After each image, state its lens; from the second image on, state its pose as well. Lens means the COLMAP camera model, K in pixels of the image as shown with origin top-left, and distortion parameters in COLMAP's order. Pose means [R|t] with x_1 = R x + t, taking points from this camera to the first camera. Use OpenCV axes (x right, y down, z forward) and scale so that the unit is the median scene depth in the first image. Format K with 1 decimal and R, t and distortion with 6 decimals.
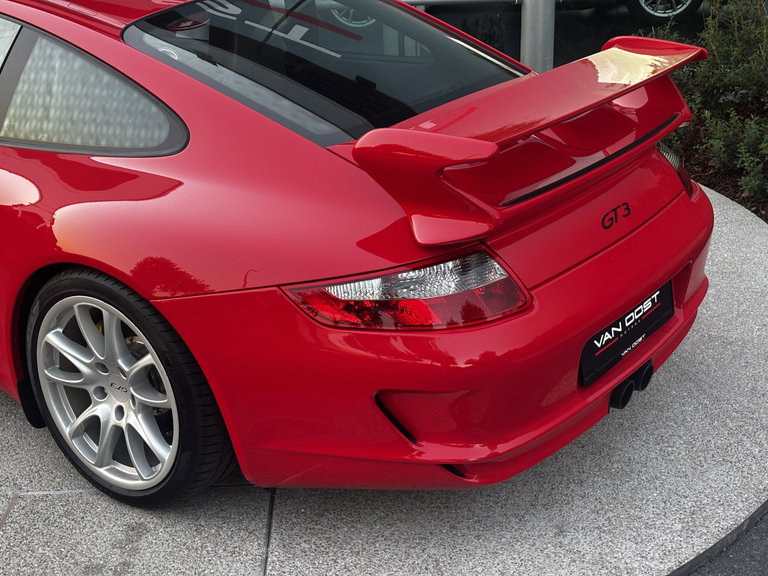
lens RADIAL K [[1138.0, 0, 384.0], [0, 1138.0, 288.0], [0, 0, 1]] dist [0.237896, -0.806935]
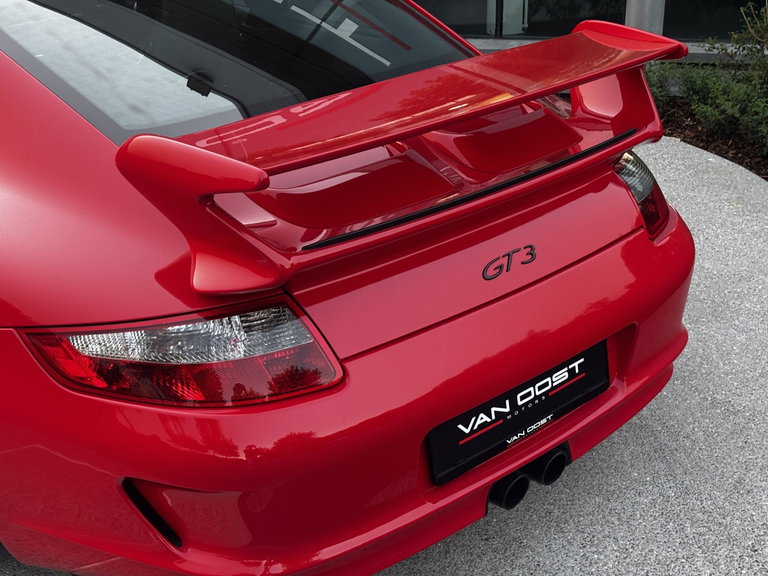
lens RADIAL K [[1138.0, 0, 384.0], [0, 1138.0, 288.0], [0, 0, 1]] dist [0.237896, -0.806935]
pose [[0.982764, 0.083698, -0.164832, 0.243340], [-0.076583, 0.995855, 0.049067, -0.075914], [0.168256, -0.035598, 0.985100, 0.233899]]
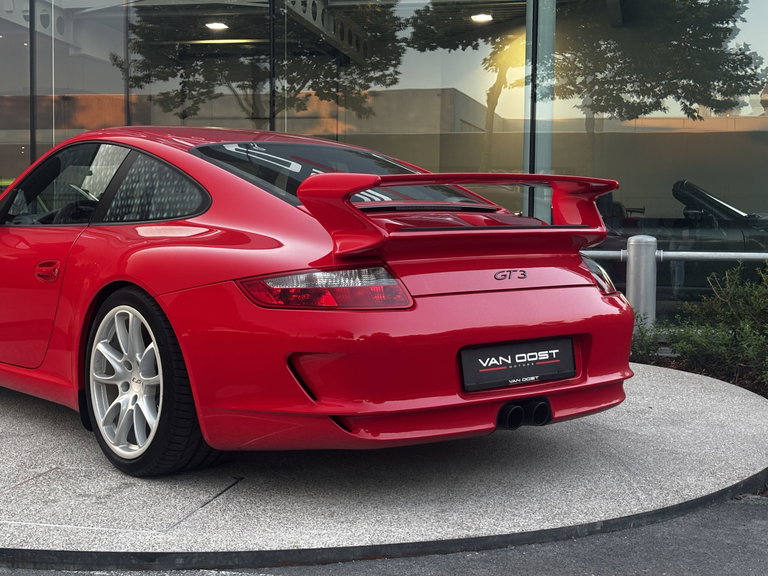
lens RADIAL K [[1138.0, 0, 384.0], [0, 1138.0, 288.0], [0, 0, 1]] dist [0.237896, -0.806935]
pose [[0.971821, 0.047108, -0.230966, 0.358140], [-0.117311, 0.946525, -0.300546, 0.354477], [0.204457, 0.319172, 0.925379, -0.225403]]
